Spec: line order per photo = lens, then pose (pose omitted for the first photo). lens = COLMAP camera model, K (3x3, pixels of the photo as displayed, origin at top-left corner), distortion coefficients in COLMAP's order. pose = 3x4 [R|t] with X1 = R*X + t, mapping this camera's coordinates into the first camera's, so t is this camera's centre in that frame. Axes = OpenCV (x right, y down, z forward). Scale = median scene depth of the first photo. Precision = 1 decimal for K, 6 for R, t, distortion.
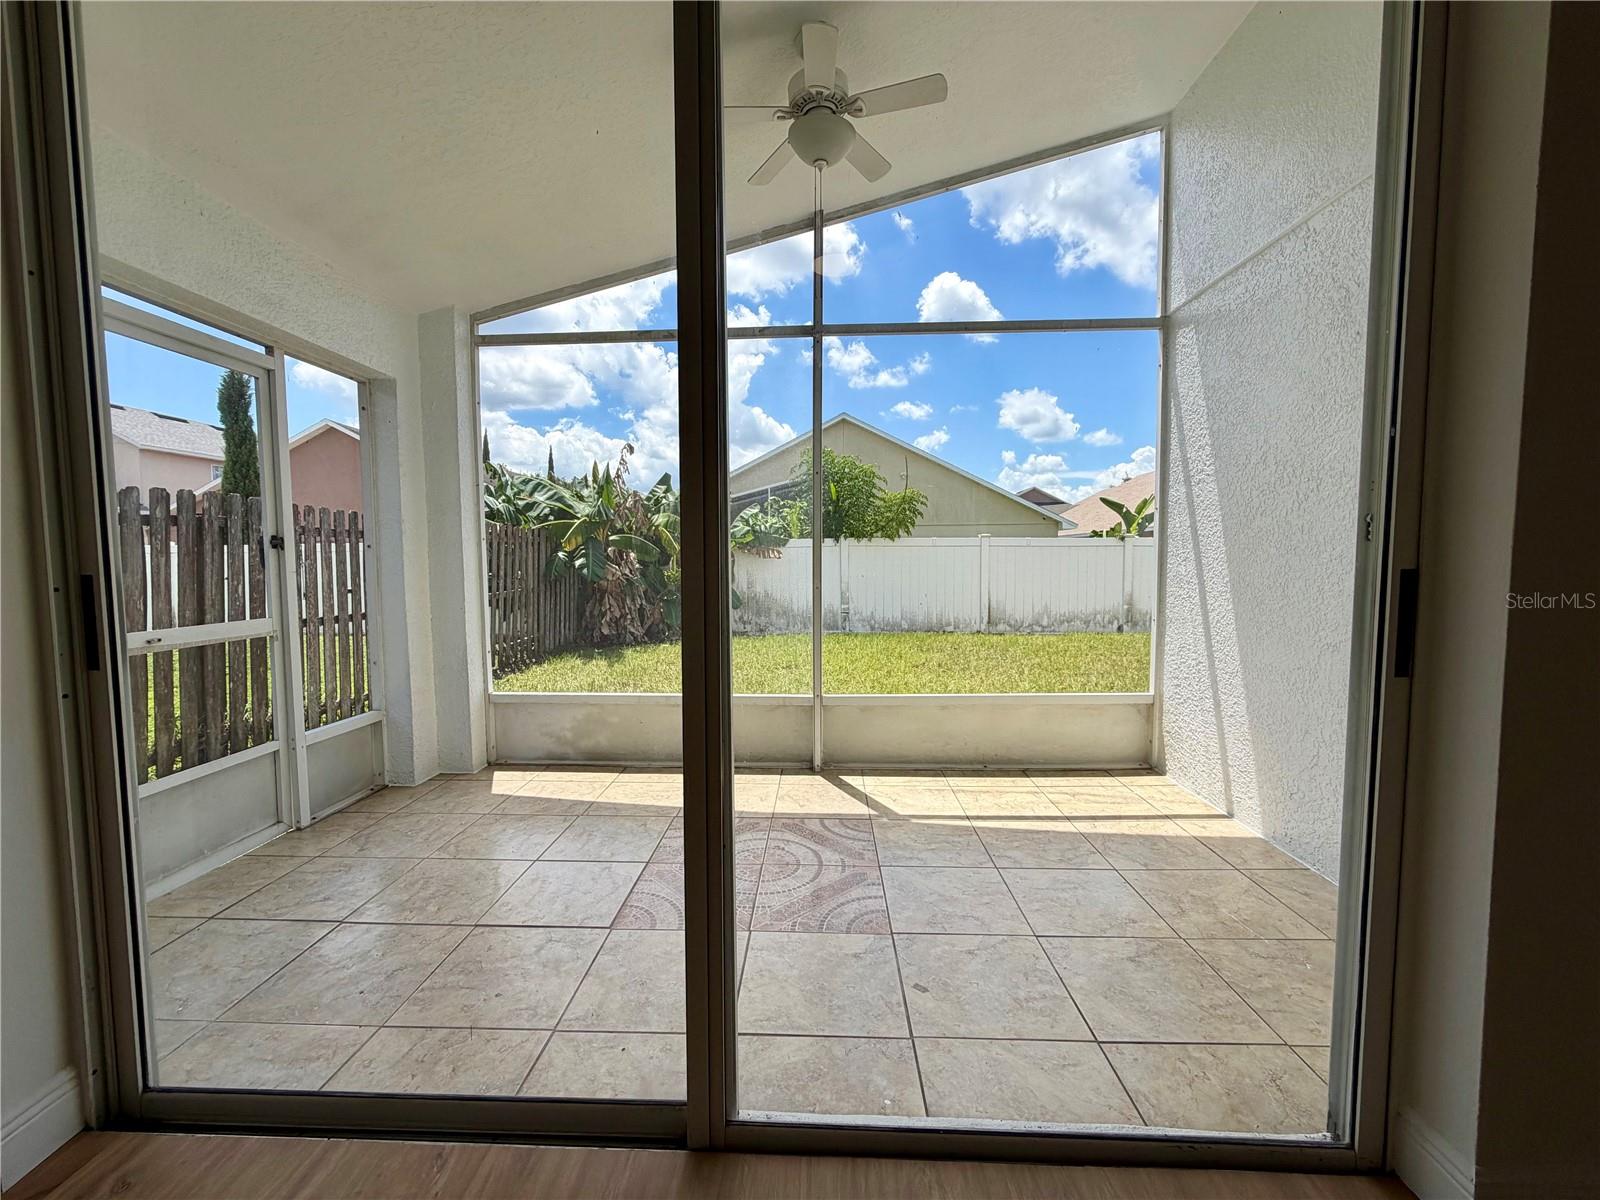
lens RADIAL K [[612.1, 0, 786.9], [0, 612.1, 598.2], [0, 0, 1]] dist [-0.019658, -0.000031]
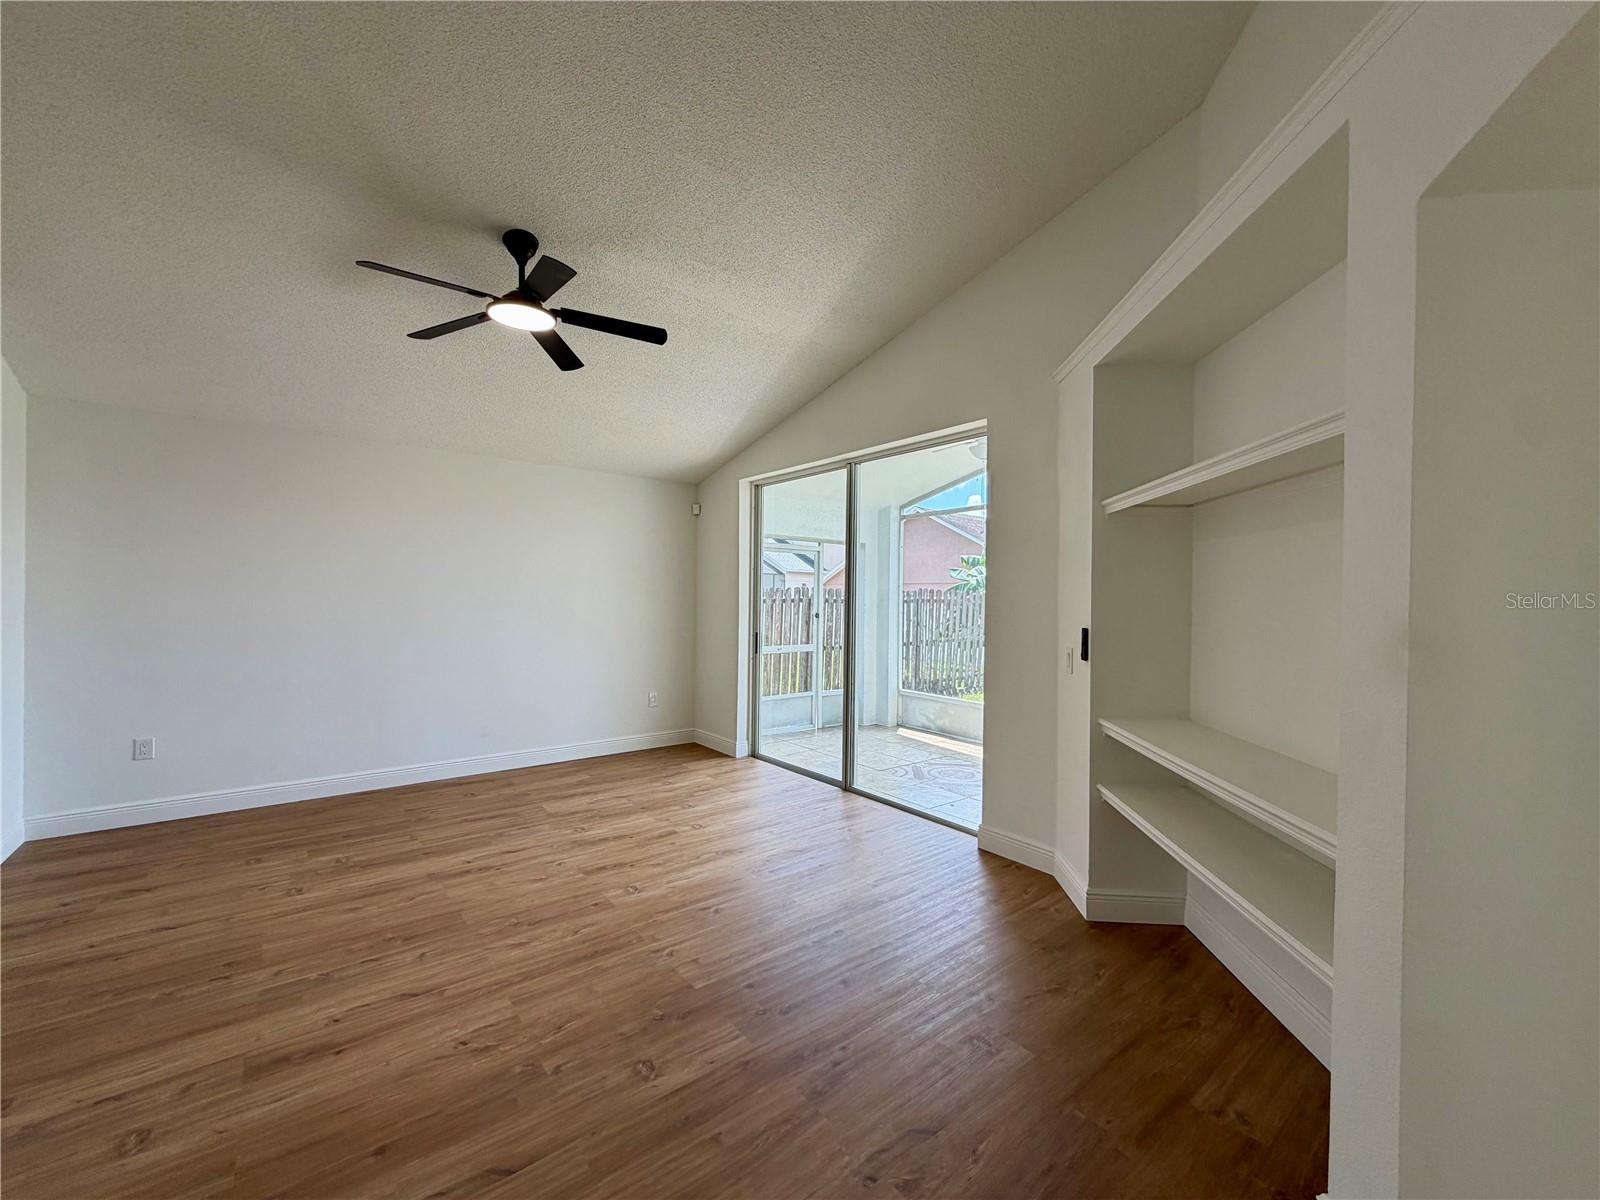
lens RADIAL K [[627.5, 0, 800.0], [0, 627.5, 600.0], [0, 0, 1]] dist [-0.001577, -0.000040]
pose [[0.645687, 0.017337, -0.763405, 0.374333], [-0.063591, 0.997490, -0.031132, -0.022943], [0.760950, 0.068647, 0.645169, -0.259991]]
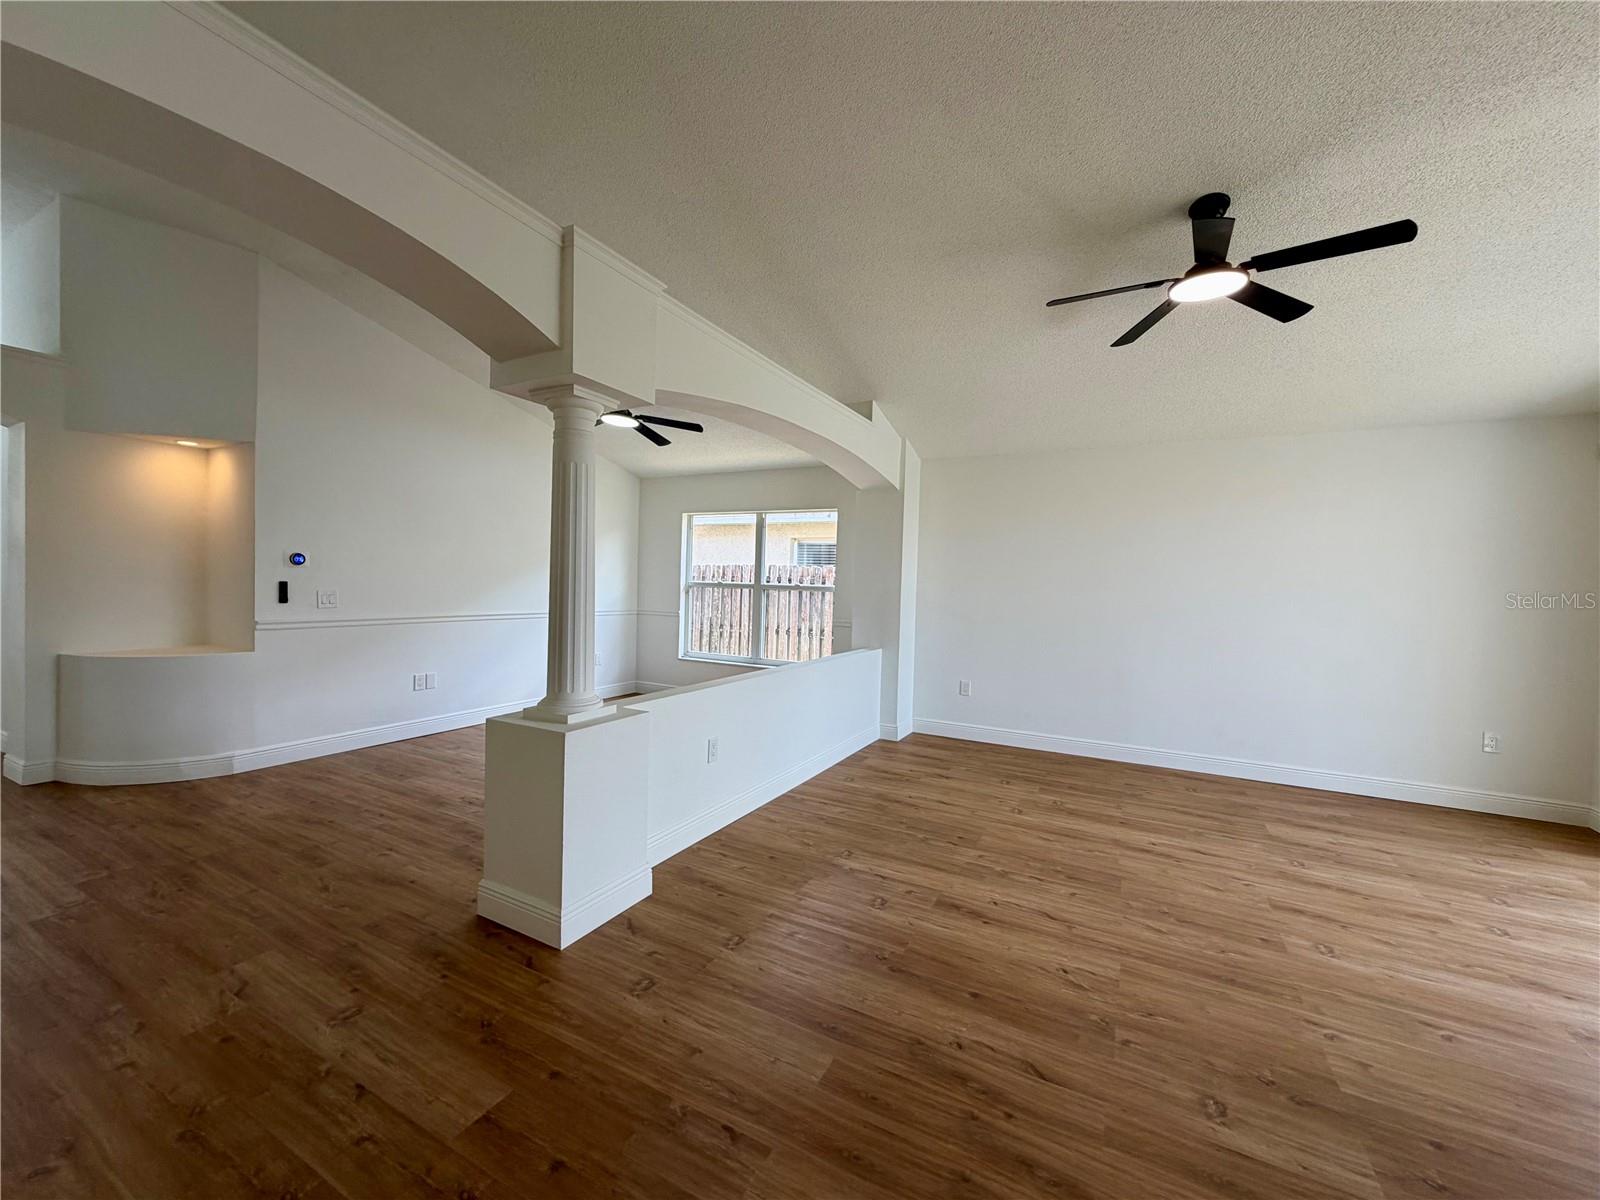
lens RADIAL K [[627.5, 0, 800.0], [0, 627.5, 600.0], [0, 0, 1]] dist [-0.001577, -0.000040]
pose [[-0.431077, 0.024043, -0.901995, 0.403449], [-0.078328, 0.994874, 0.063953, -0.021042], [0.898909, 0.098220, -0.426984, -0.189542]]
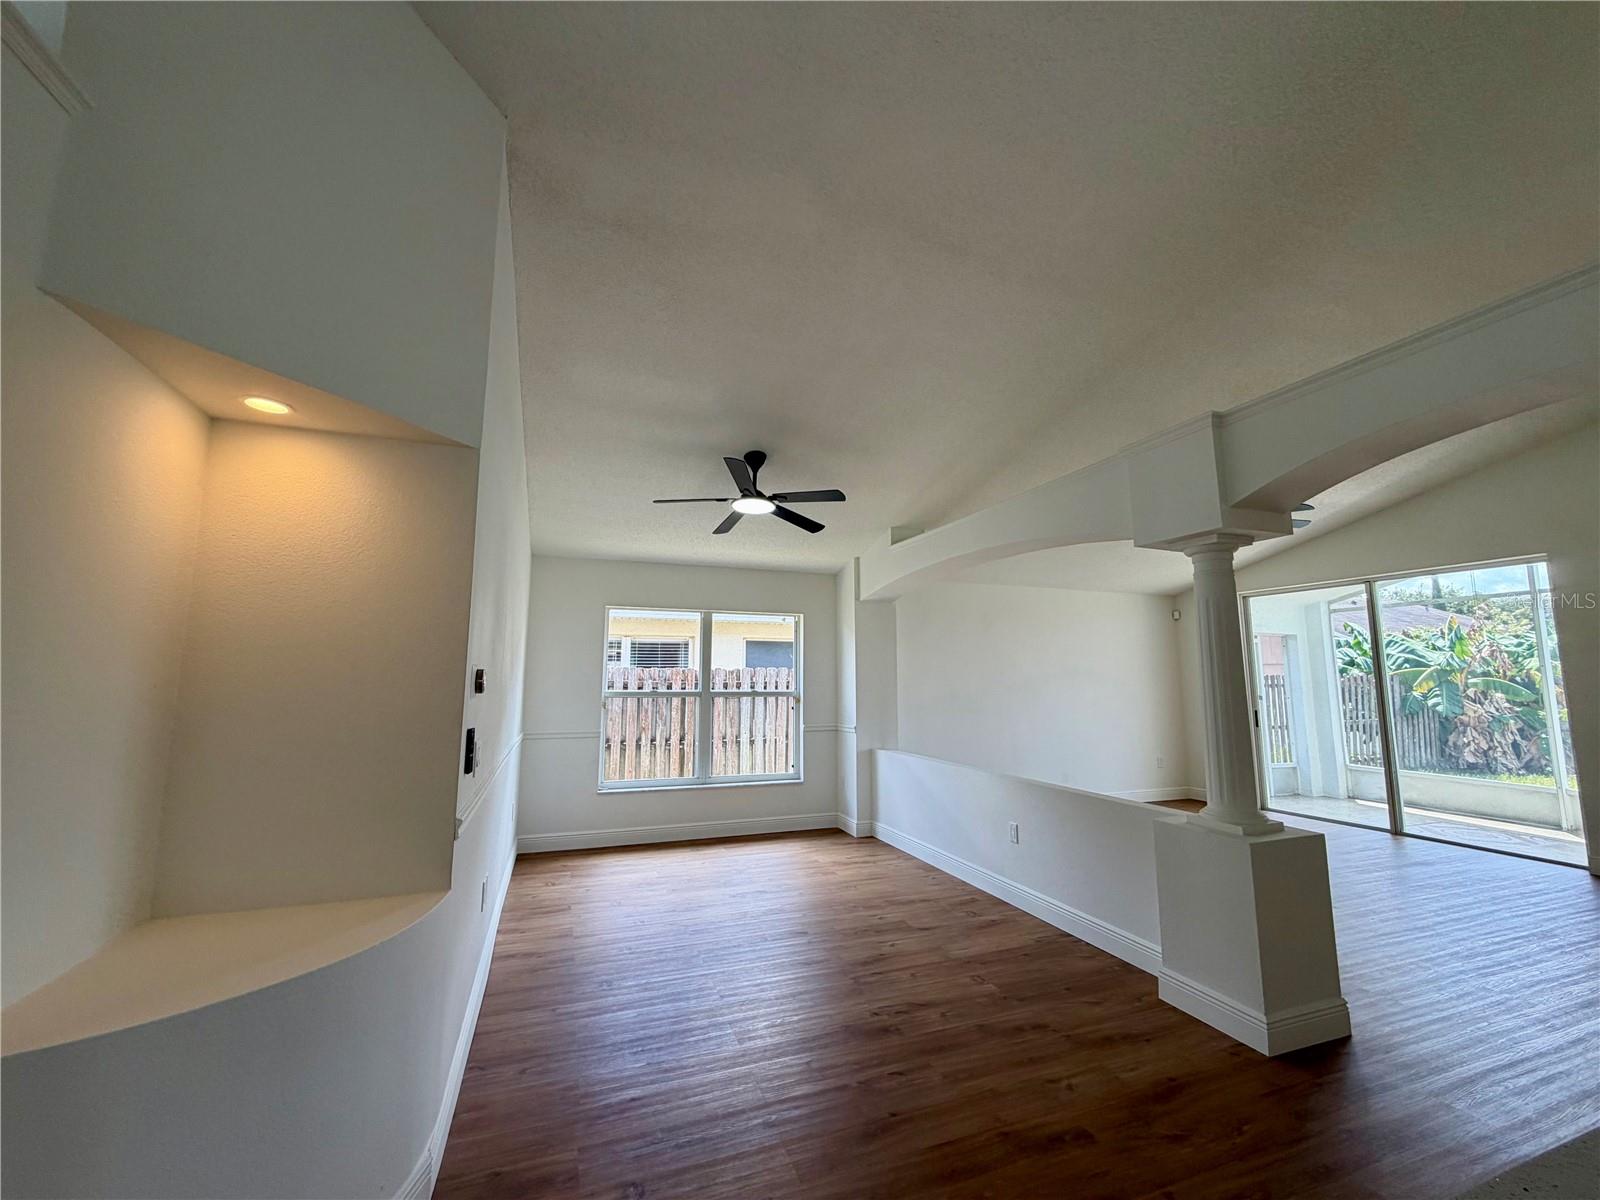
lens RADIAL K [[627.5, 0, 800.0], [0, 627.5, 600.0], [0, 0, 1]] dist [-0.001577, -0.000040]
pose [[0.375973, -0.116560, -0.919271, 0.404488], [-0.062155, 0.986650, -0.150525, 0.012887], [0.924544, 0.113730, 0.363709, -0.755691]]
